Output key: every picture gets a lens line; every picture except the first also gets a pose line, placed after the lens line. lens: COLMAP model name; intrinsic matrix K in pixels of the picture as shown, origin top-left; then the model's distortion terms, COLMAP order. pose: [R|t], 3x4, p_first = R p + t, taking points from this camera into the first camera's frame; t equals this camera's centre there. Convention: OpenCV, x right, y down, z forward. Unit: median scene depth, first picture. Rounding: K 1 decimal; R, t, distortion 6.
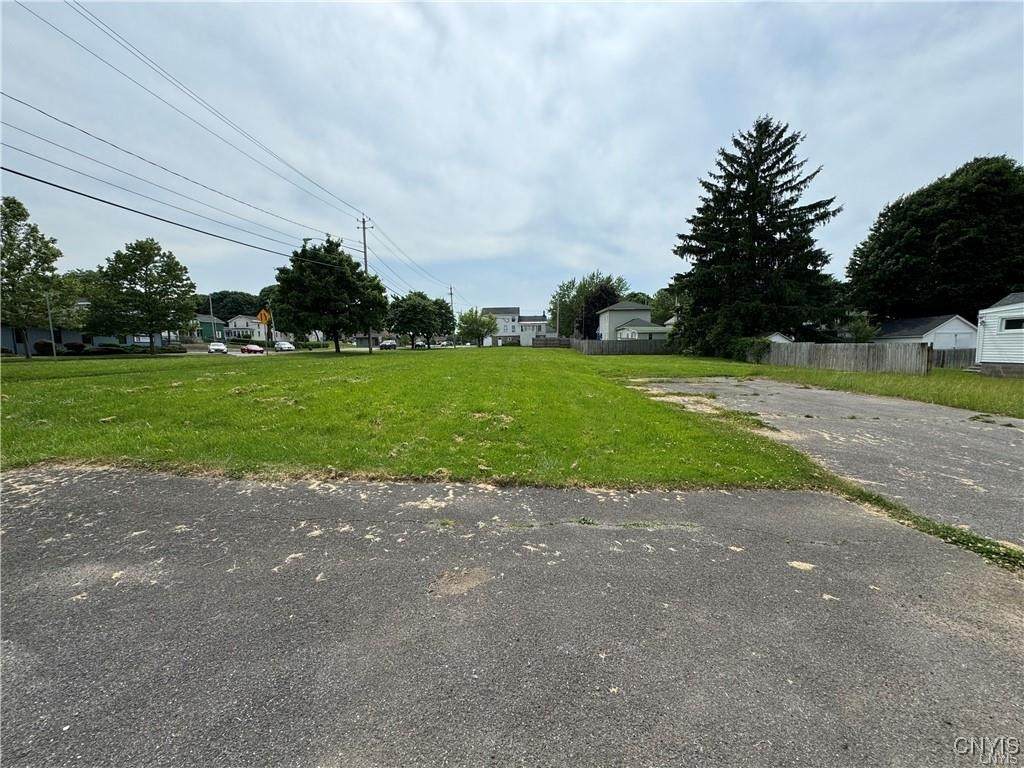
lens RADIAL K [[408.8, 0, 512.0], [0, 408.8, 384.0], [0, 0, 1]] dist [-0.001812, -0.000285]
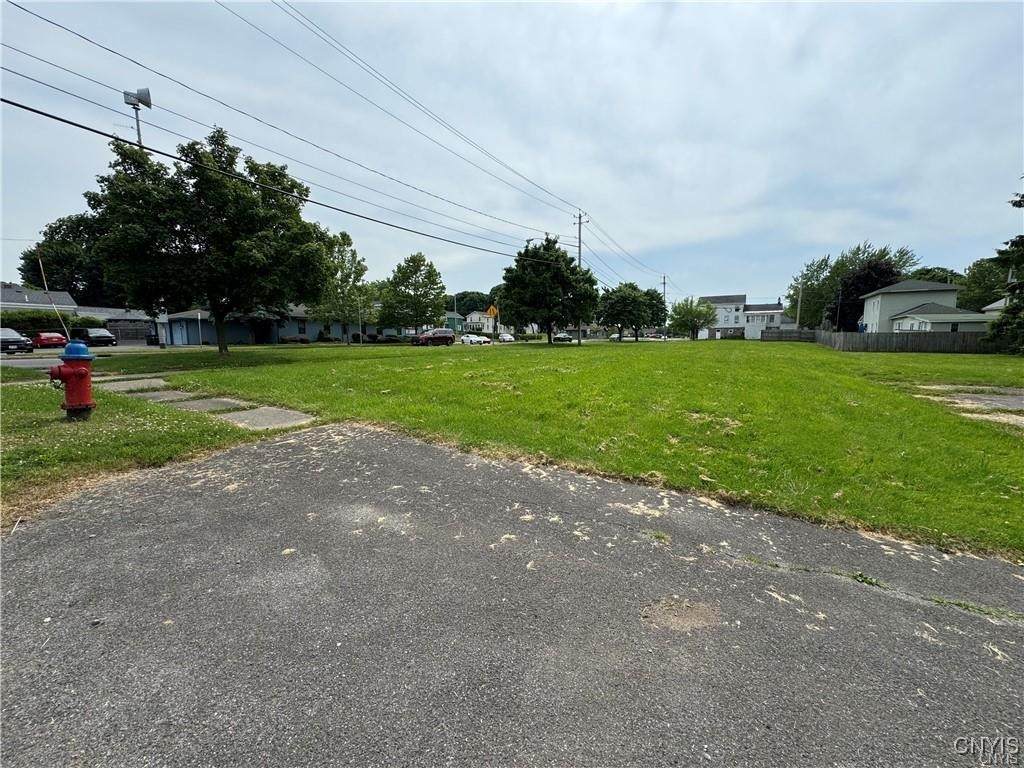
lens RADIAL K [[408.8, 0, 512.0], [0, 408.8, 384.0], [0, 0, 1]] dist [-0.001812, -0.000285]
pose [[0.881076, 0.059844, -0.469174, -0.006479], [-0.051301, 0.998203, 0.030982, 0.000300], [0.470185, -0.003228, 0.882562, 0.009540]]
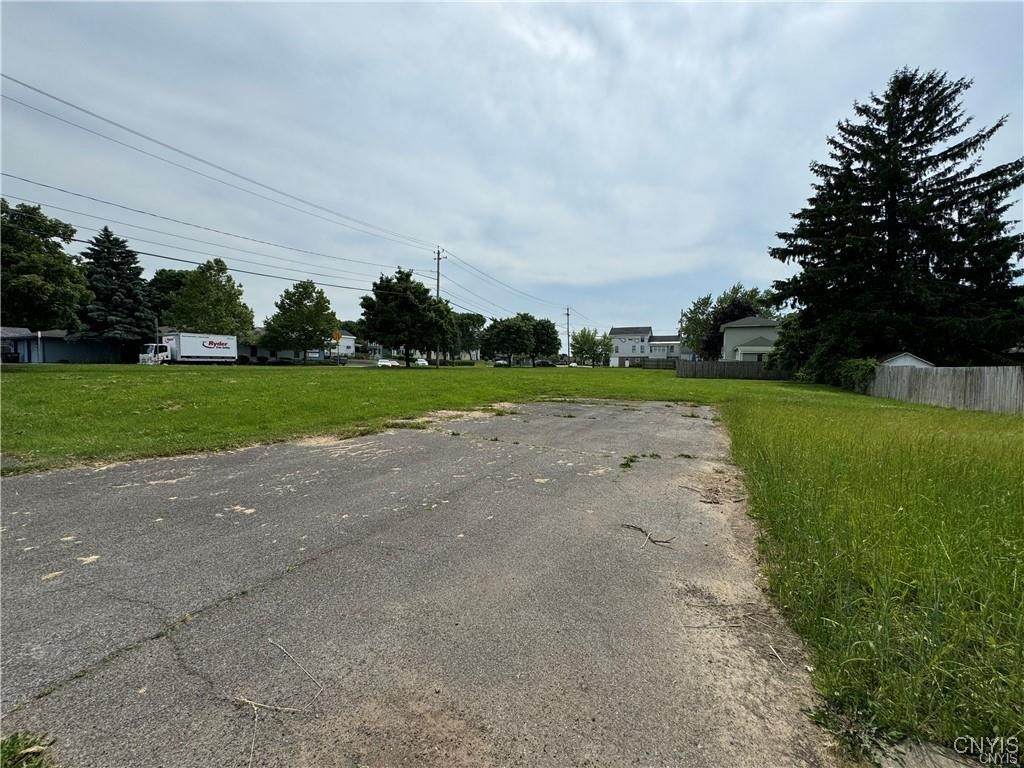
lens RADIAL K [[412.5, 0, 510.6], [0, 412.5, 387.3], [0, 0, 1]] dist [-0.001105, -0.000616]
pose [[0.915102, 0.041838, -0.401046, 0.424041], [-0.059694, 0.997700, -0.032128, 0.001803], [0.398779, 0.053340, 0.915495, 0.066346]]
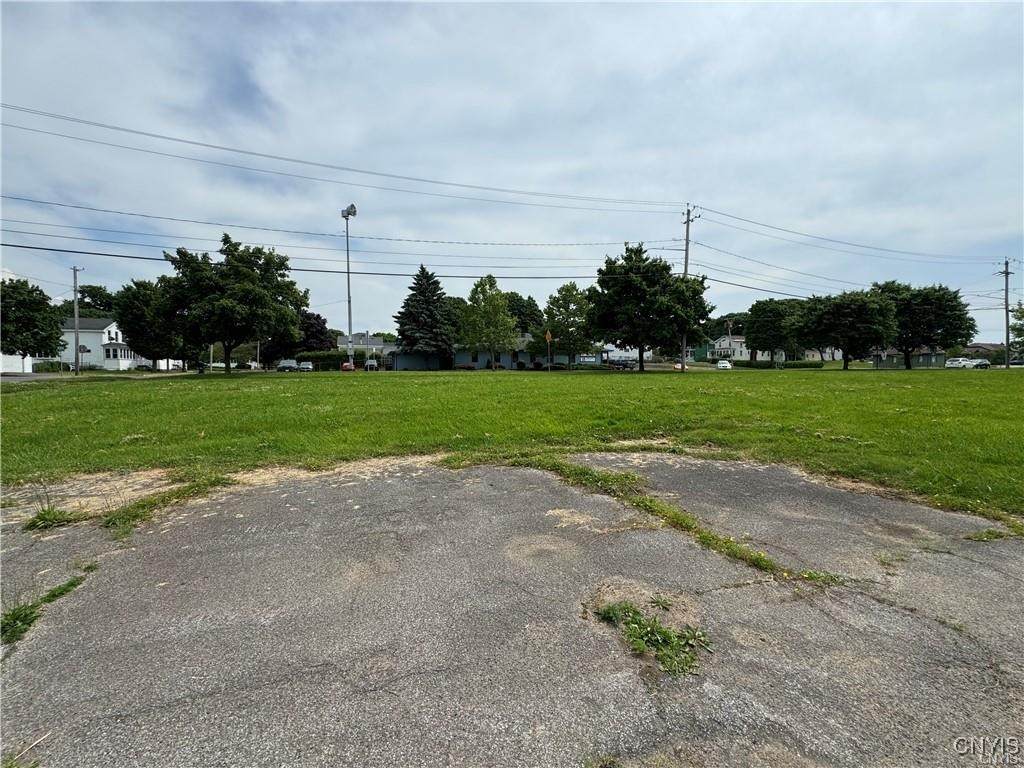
lens RADIAL K [[407.9, 0, 512.0], [0, 407.9, 384.0], [0, 0, 1]] dist [0.002173, 0.000094]
pose [[0.361183, 0.045081, -0.931405, 0.411862], [-0.090856, 0.995780, 0.012964, -0.047143], [0.928058, 0.079941, 0.363754, 0.566416]]
